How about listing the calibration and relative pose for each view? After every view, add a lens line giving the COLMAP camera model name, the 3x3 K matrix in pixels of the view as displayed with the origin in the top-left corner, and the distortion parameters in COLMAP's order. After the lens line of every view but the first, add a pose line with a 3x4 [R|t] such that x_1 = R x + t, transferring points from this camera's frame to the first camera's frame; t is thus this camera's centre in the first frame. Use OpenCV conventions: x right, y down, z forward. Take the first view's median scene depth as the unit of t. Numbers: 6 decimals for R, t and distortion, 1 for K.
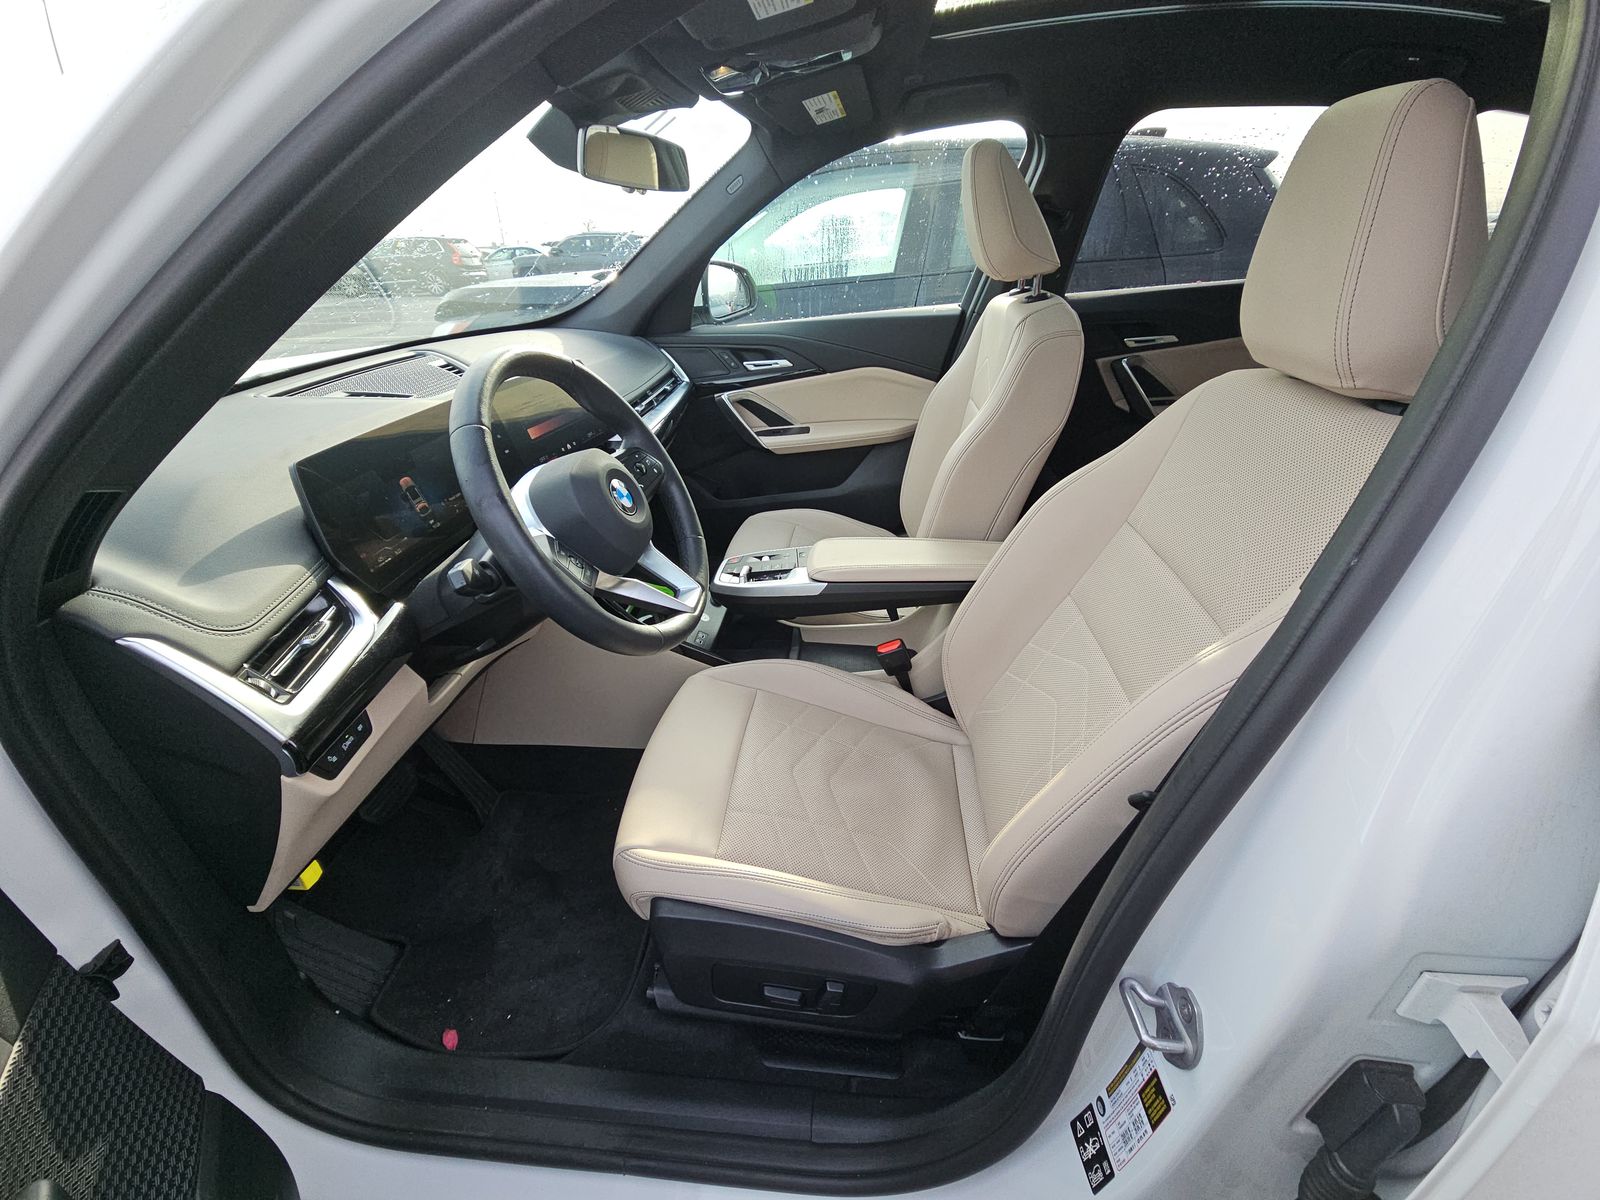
lens RADIAL K [[649.6, 0, 794.9], [0, 649.6, 608.1], [0, 0, 1]] dist [0.002051, -0.006117]
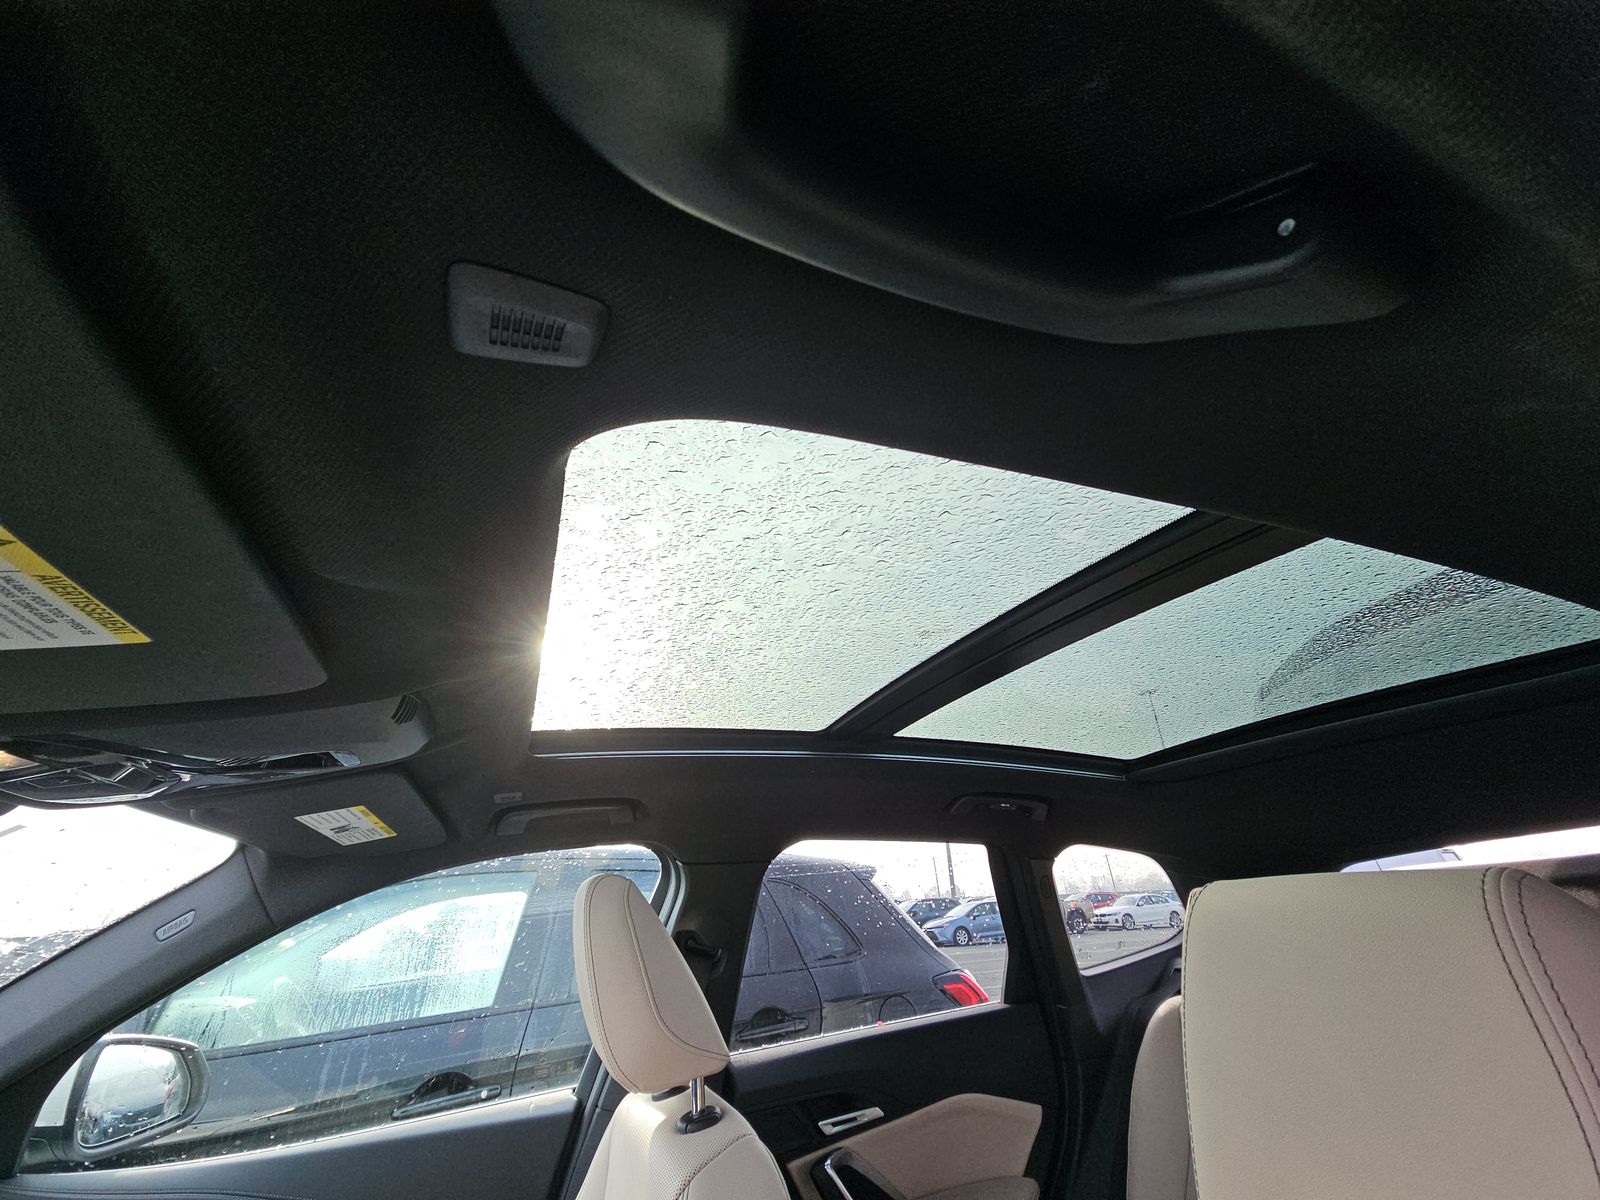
lens RADIAL K [[649.6, 0, 794.9], [0, 649.6, 608.1], [0, 0, 1]] dist [0.002051, -0.006117]
pose [[0.884087, 0.191124, 0.426452, 0.096818], [0.241936, 0.593546, -0.767574, -0.240147], [-0.399821, 0.781776, 0.478507, 0.279518]]
